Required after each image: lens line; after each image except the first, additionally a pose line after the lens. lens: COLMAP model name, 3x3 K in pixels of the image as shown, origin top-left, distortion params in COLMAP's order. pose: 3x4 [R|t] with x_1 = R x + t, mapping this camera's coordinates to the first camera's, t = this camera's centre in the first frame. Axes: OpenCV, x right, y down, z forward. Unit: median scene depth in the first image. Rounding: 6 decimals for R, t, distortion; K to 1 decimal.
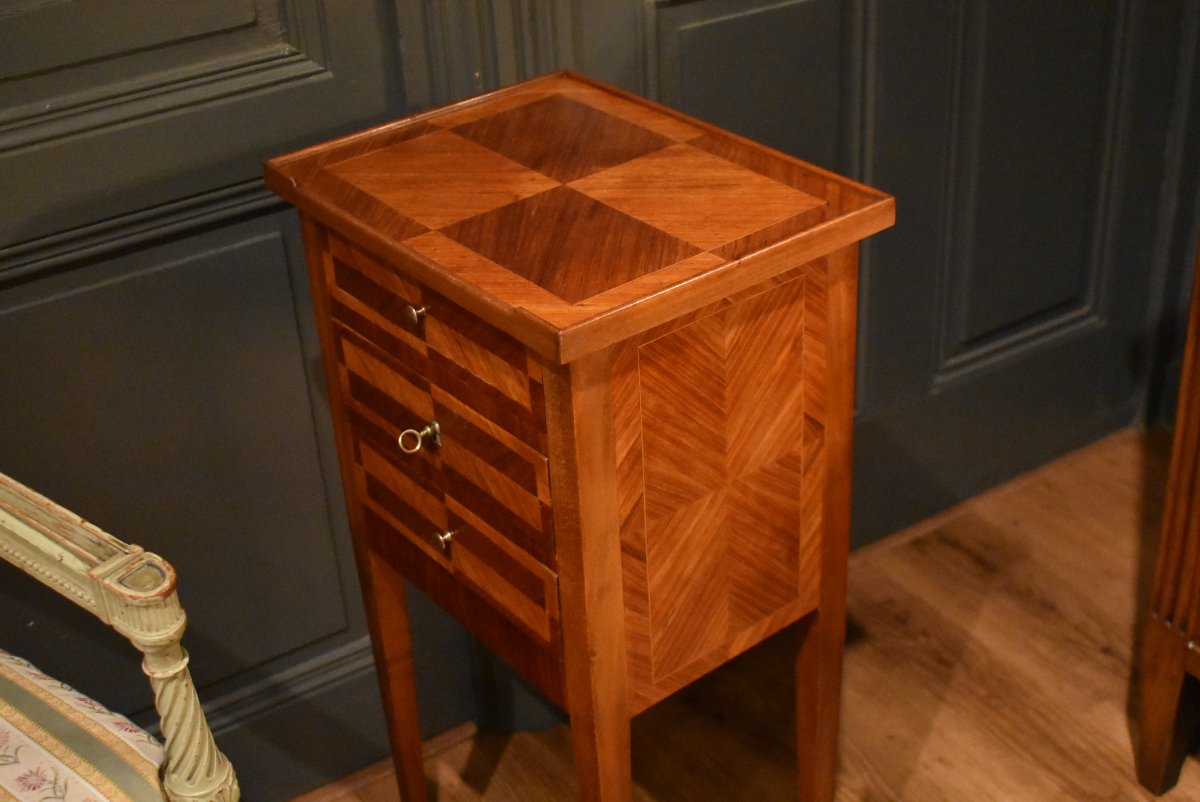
lens RADIAL K [[1628.0, 0, 608.9], [0, 1628.0, 398.6], [0, 0, 1]] dist [-0.042076, 0.000000]
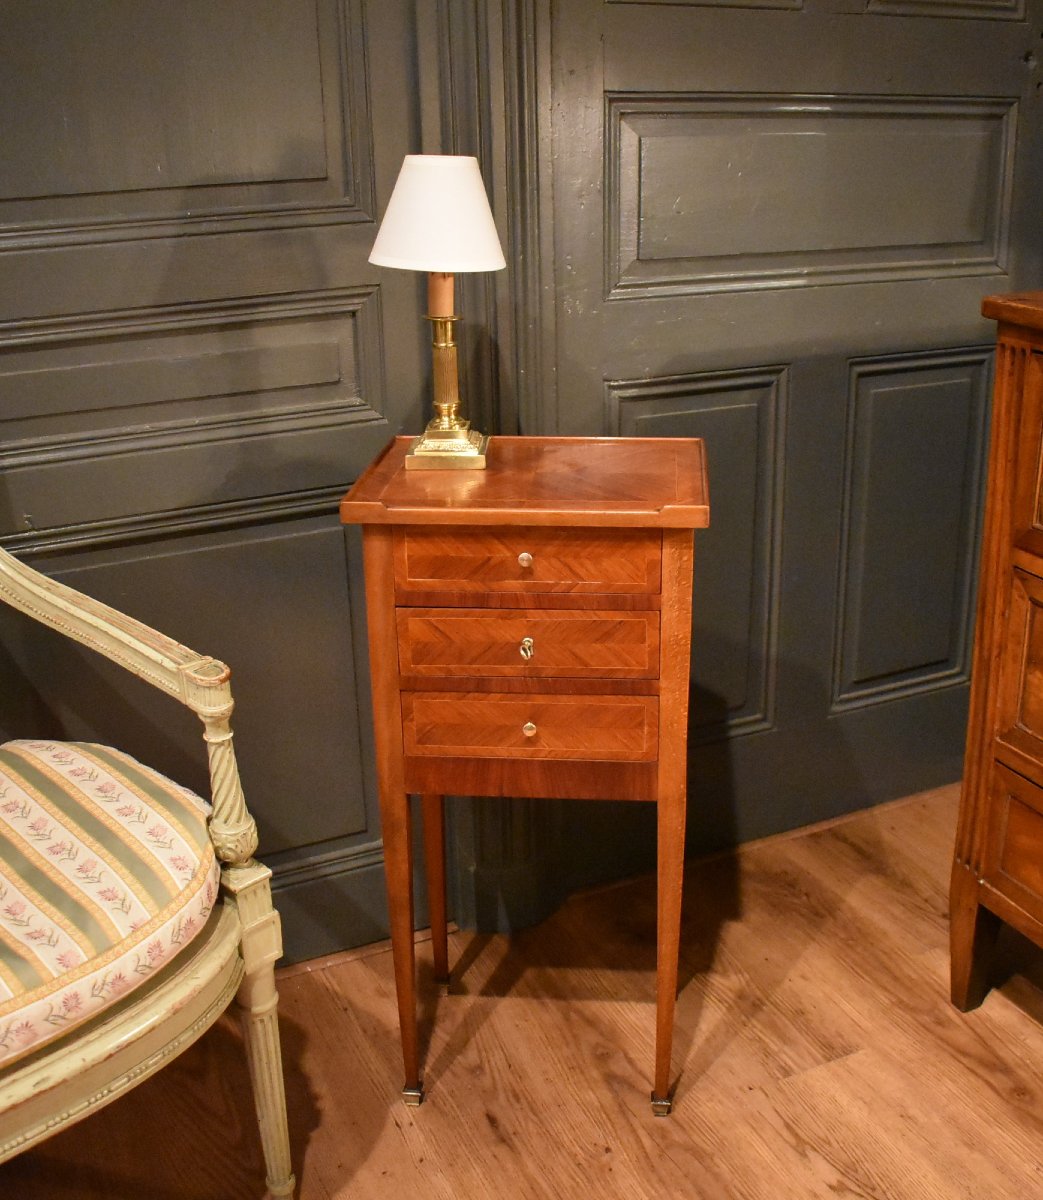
lens RADIAL K [[1392.1, 0, 542.9], [0, 1392.1, 604.5], [0, 0, 1]] dist [-0.092918, 0.000000]
pose [[0.992448, 0.069735, -0.100920, 0.127529], [-0.085879, 0.982434, -0.165677, 0.188299], [0.087594, 0.173093, 0.981003, -0.232137]]
